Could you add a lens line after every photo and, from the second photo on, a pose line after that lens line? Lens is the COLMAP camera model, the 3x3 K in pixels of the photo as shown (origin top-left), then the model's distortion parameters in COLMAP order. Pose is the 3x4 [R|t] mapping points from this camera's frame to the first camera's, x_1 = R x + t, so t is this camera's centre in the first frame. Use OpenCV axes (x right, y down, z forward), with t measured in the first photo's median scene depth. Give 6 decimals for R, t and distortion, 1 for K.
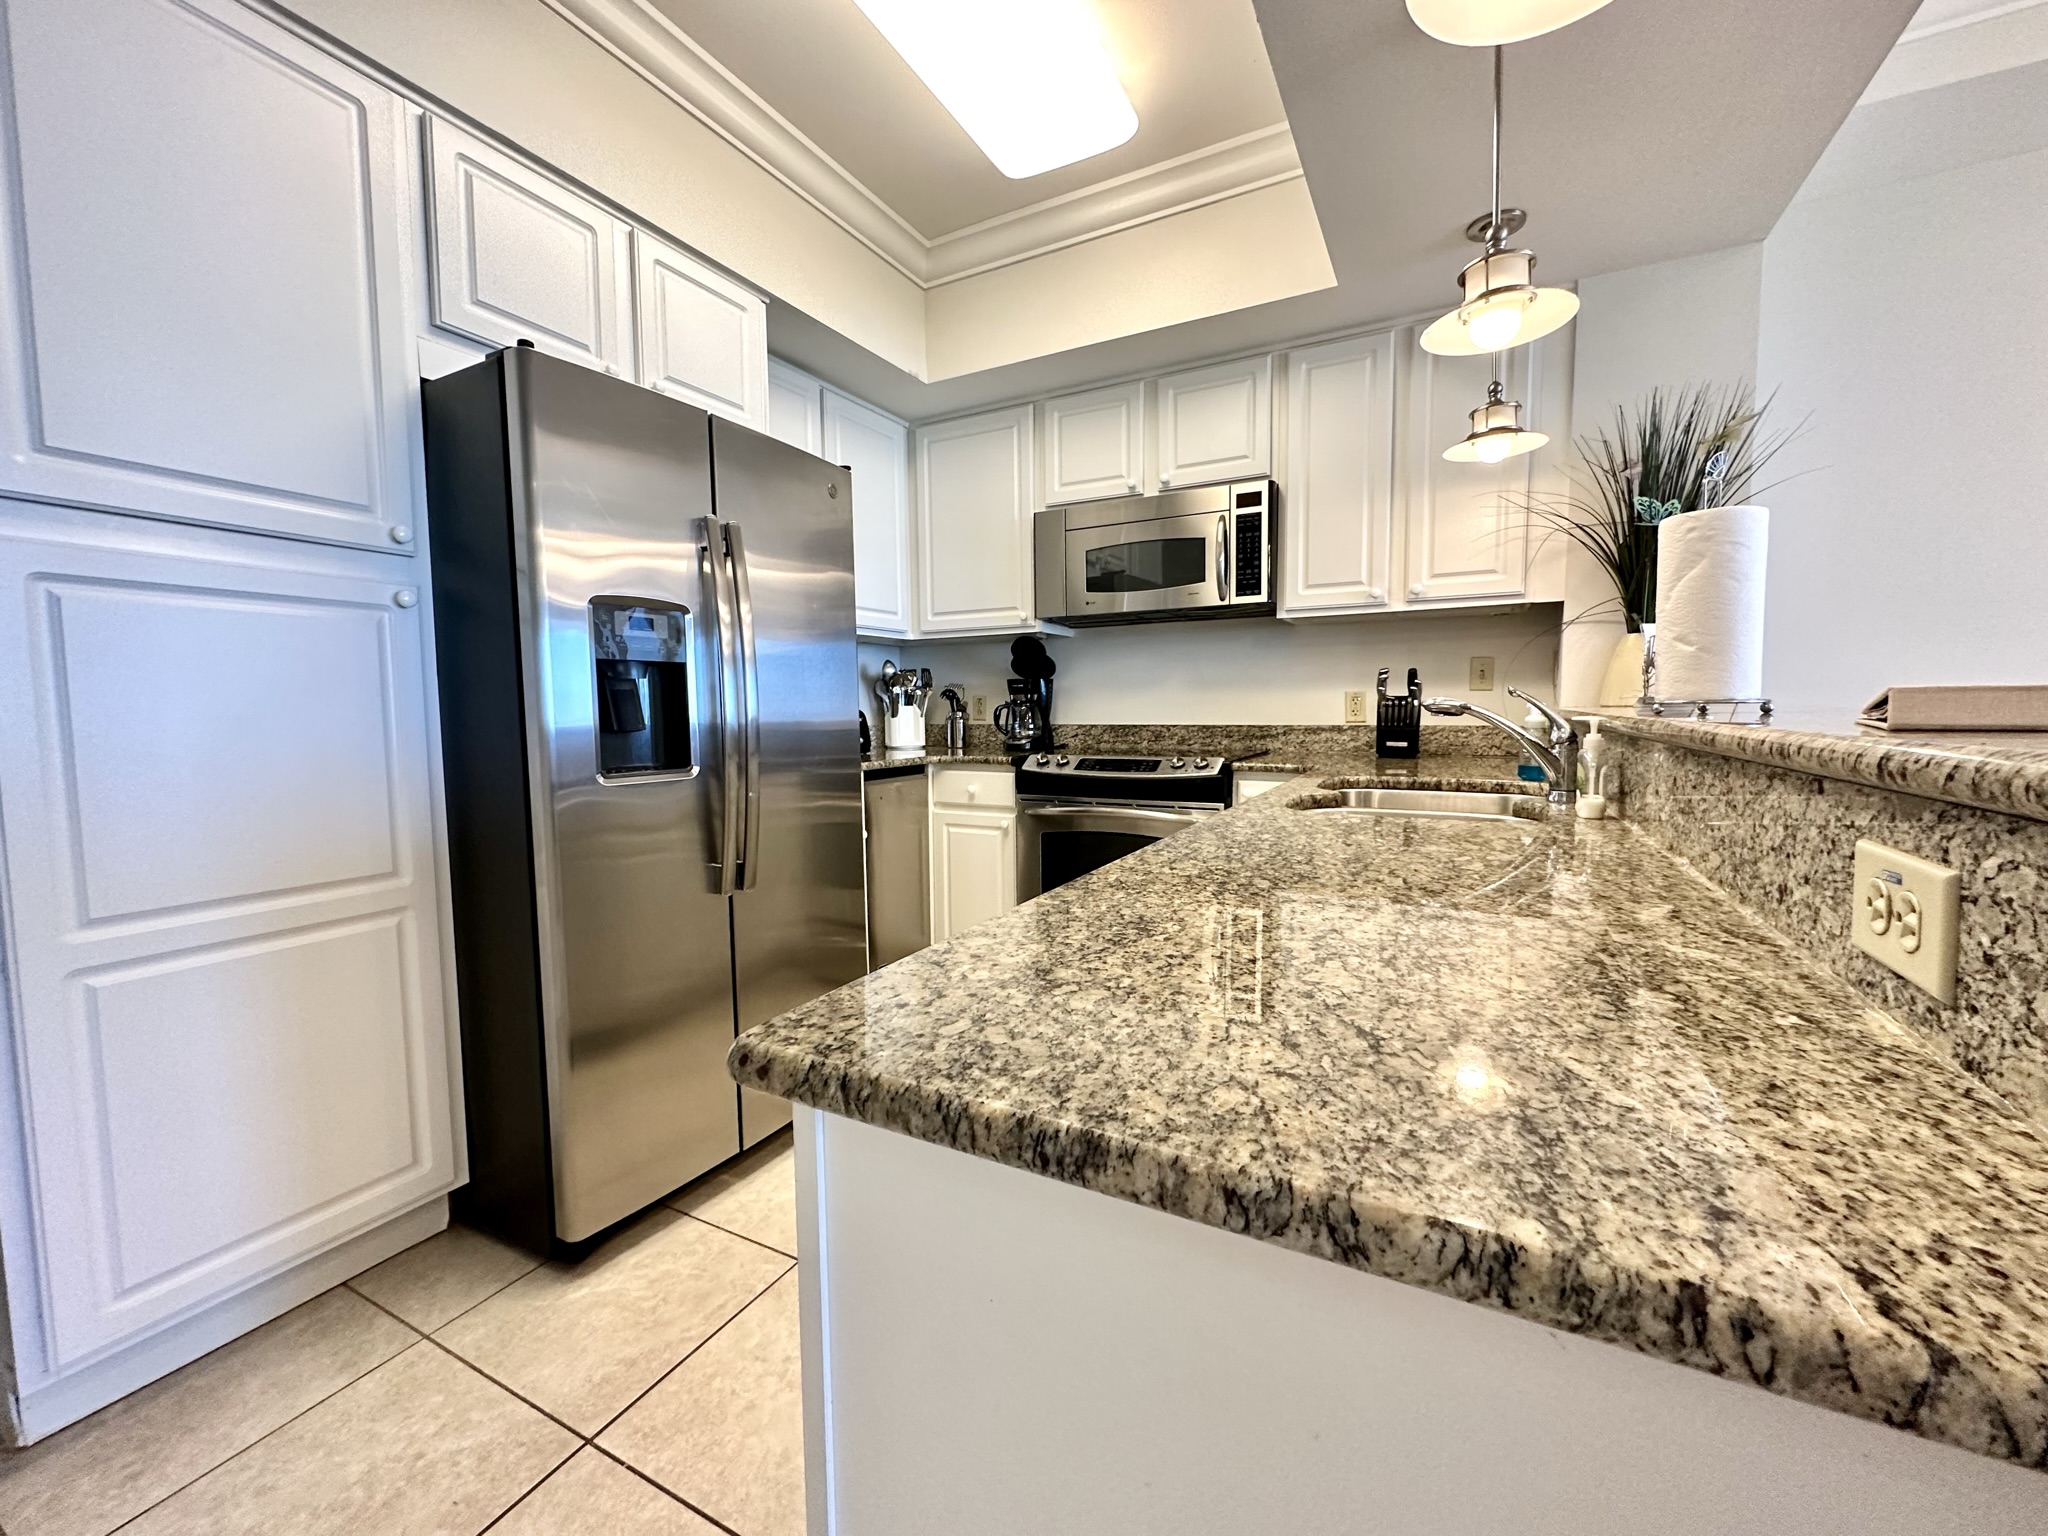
lens RADIAL K [[815.7, 0, 1024.0], [0, 815.7, 768.0], [0, 0, 1]] dist [-0.001292, -0.000037]
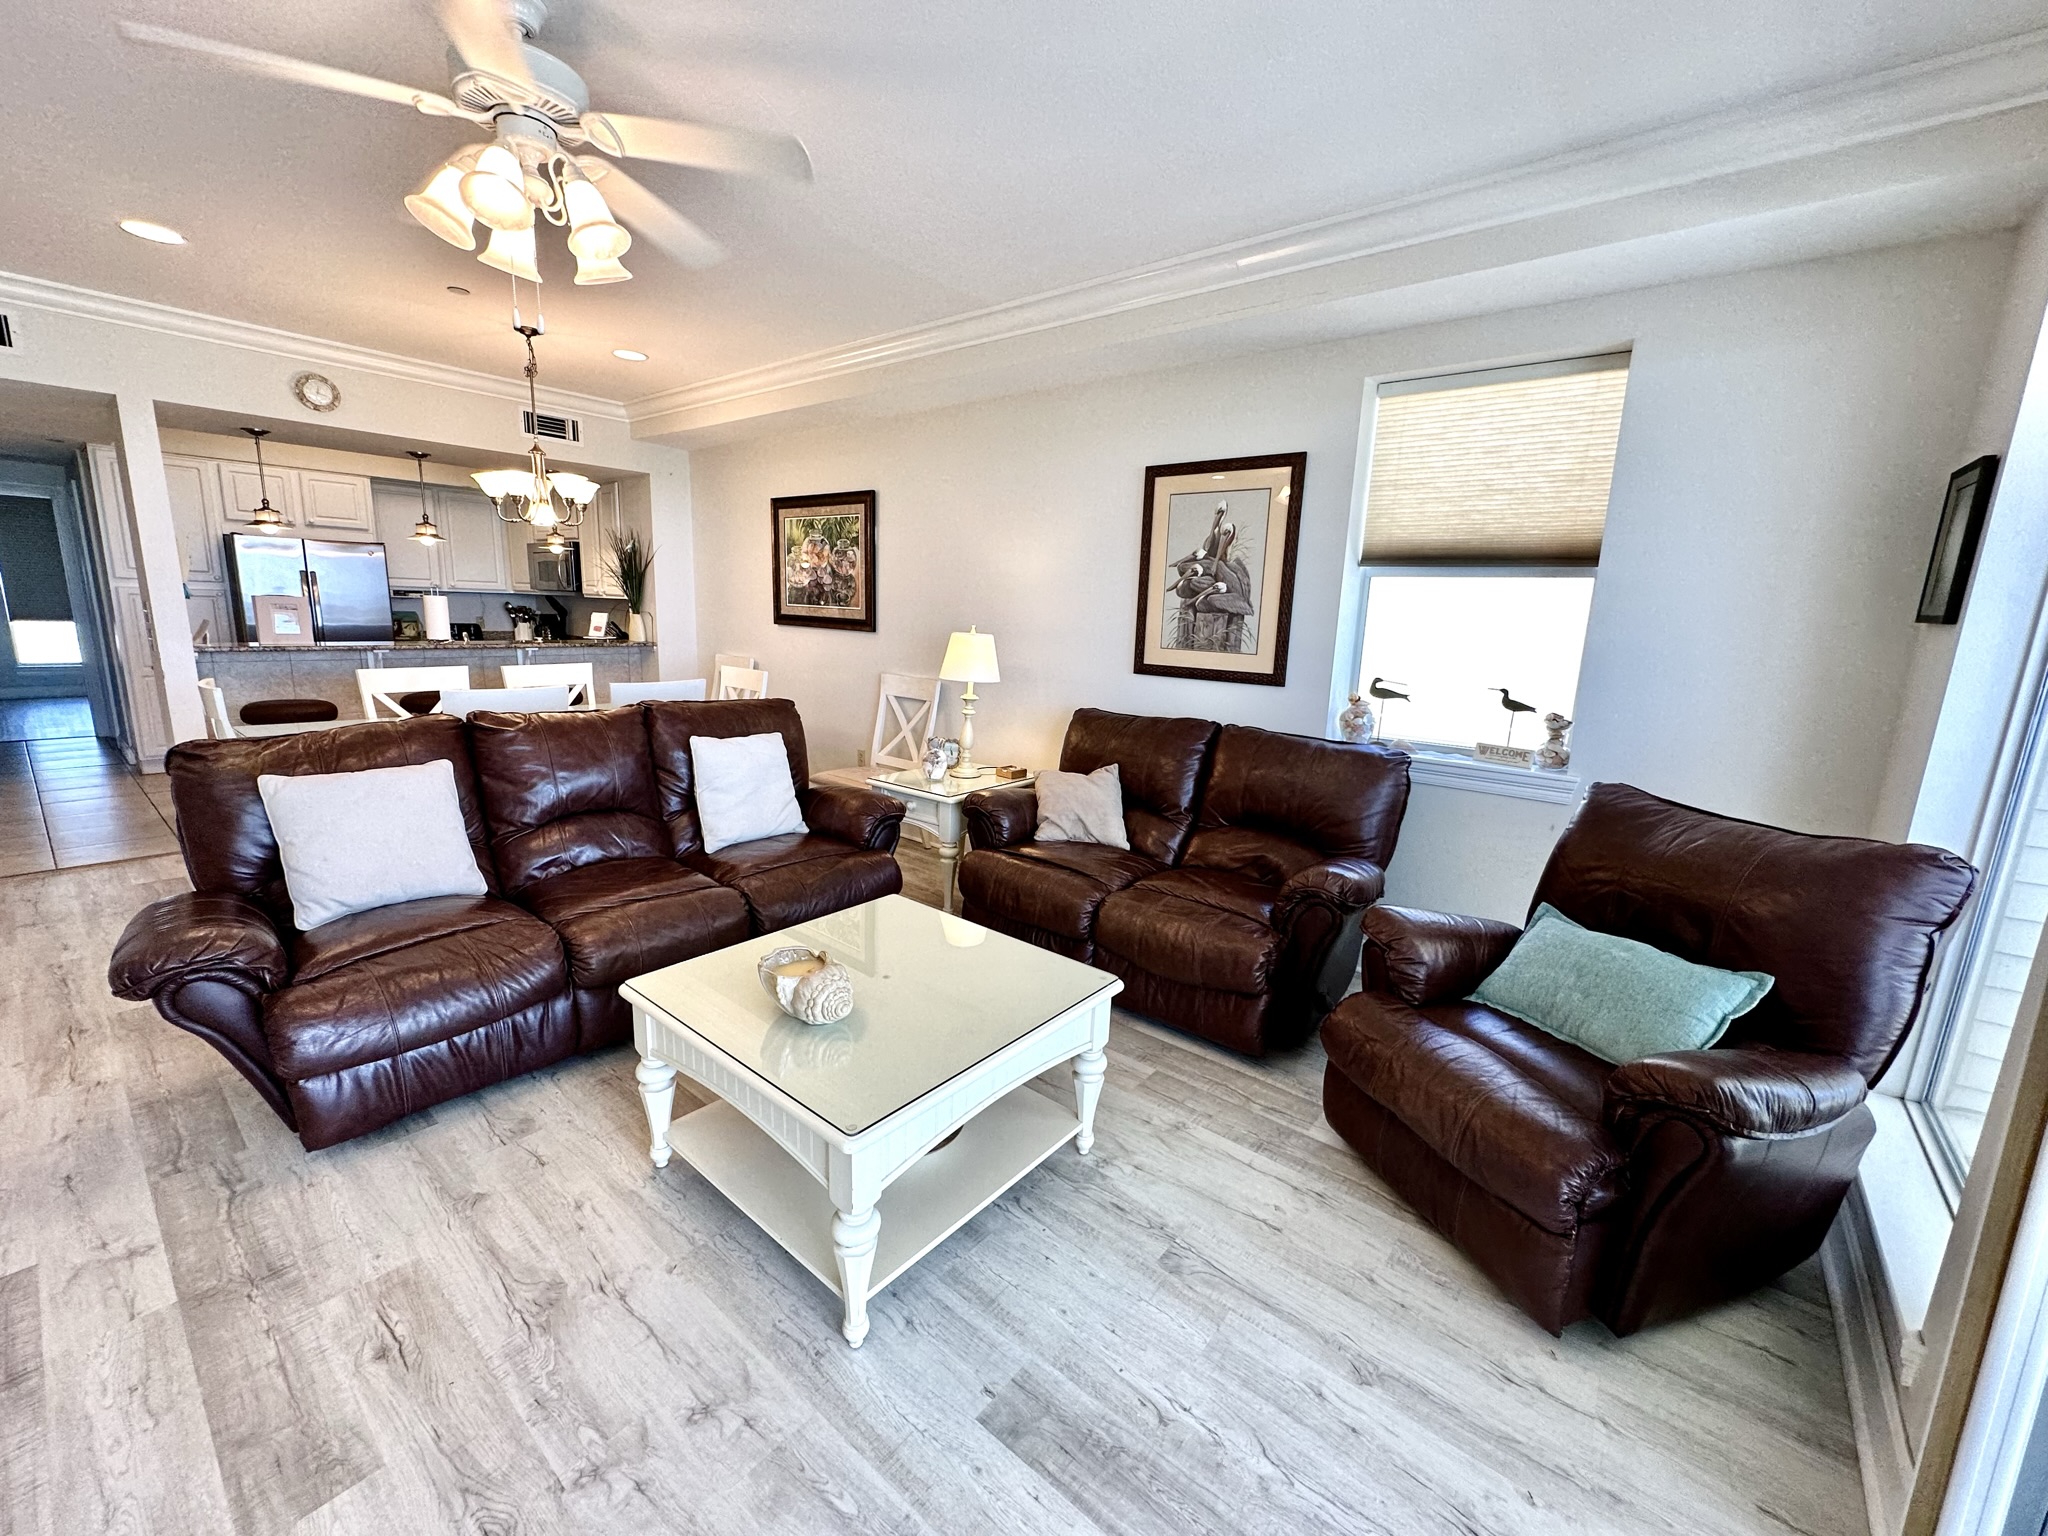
lens RADIAL K [[815.7, 0, 1024.0], [0, 815.7, 768.0], [0, 0, 1]] dist [-0.001292, -0.000037]
pose [[0.979593, 0.085853, -0.181731, 2.158572], [-0.064160, 0.990447, 0.122058, -0.058467], [0.190474, -0.107908, 0.975744, -1.234107]]
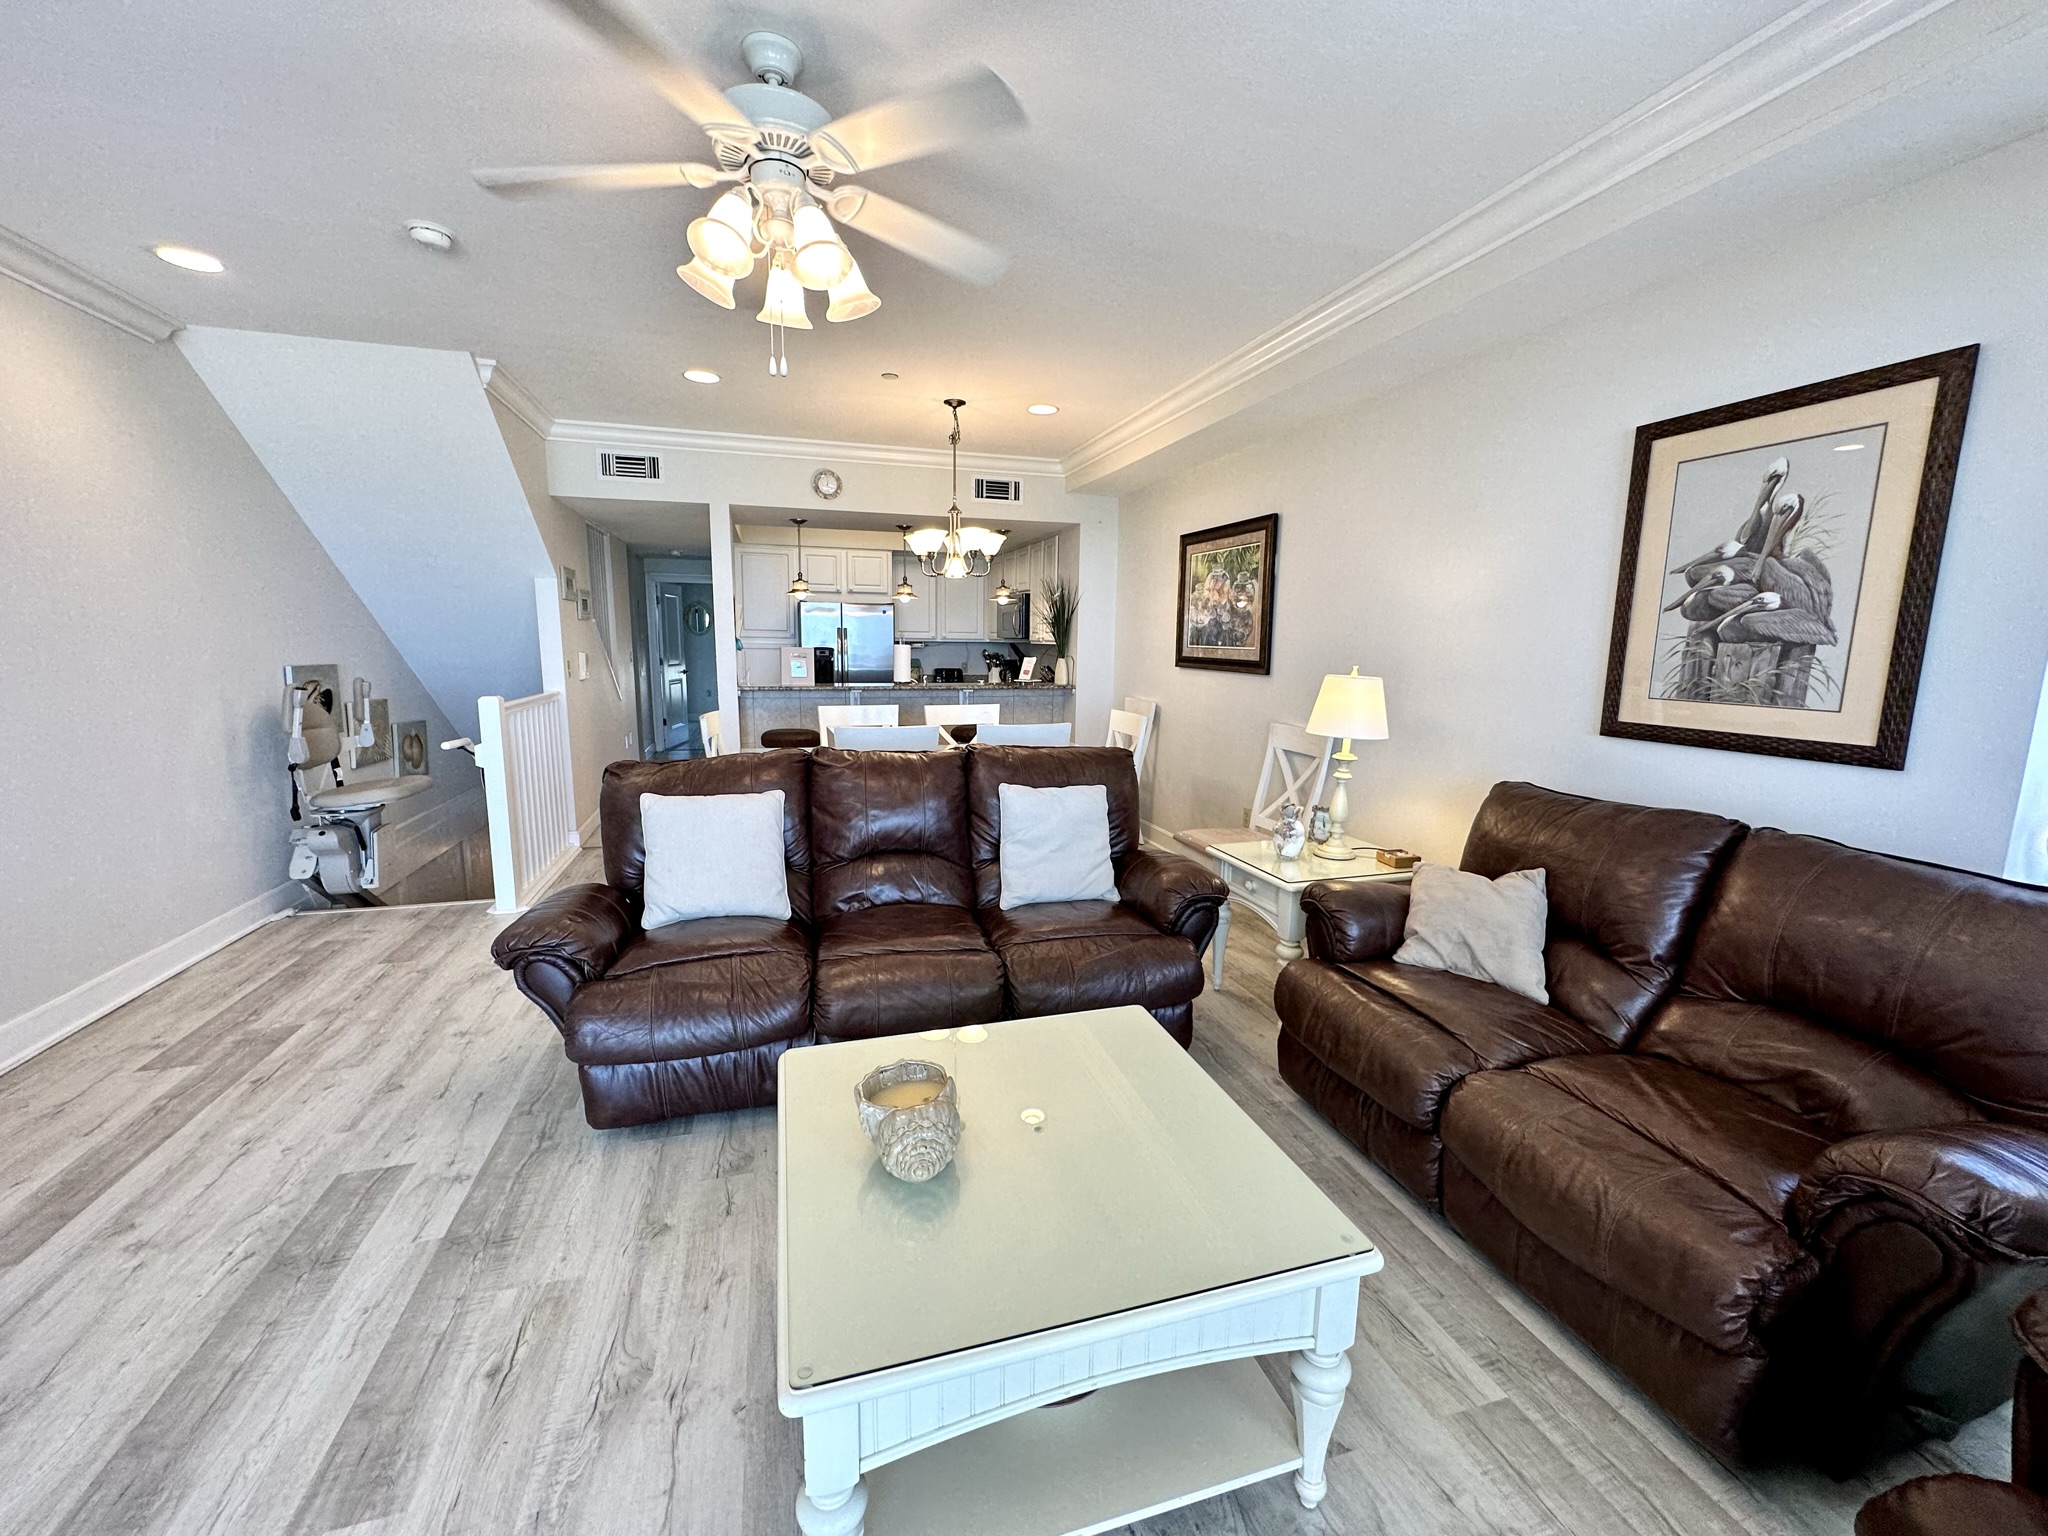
lens RADIAL K [[815.7, 0, 1024.0], [0, 815.7, 768.0], [0, 0, 1]] dist [-0.001292, -0.000037]
pose [[0.706071, 0.133040, -0.695532, 2.265723], [-0.076429, 0.990773, 0.111926, -0.077613], [0.704005, -0.025869, 0.709724, -0.947518]]
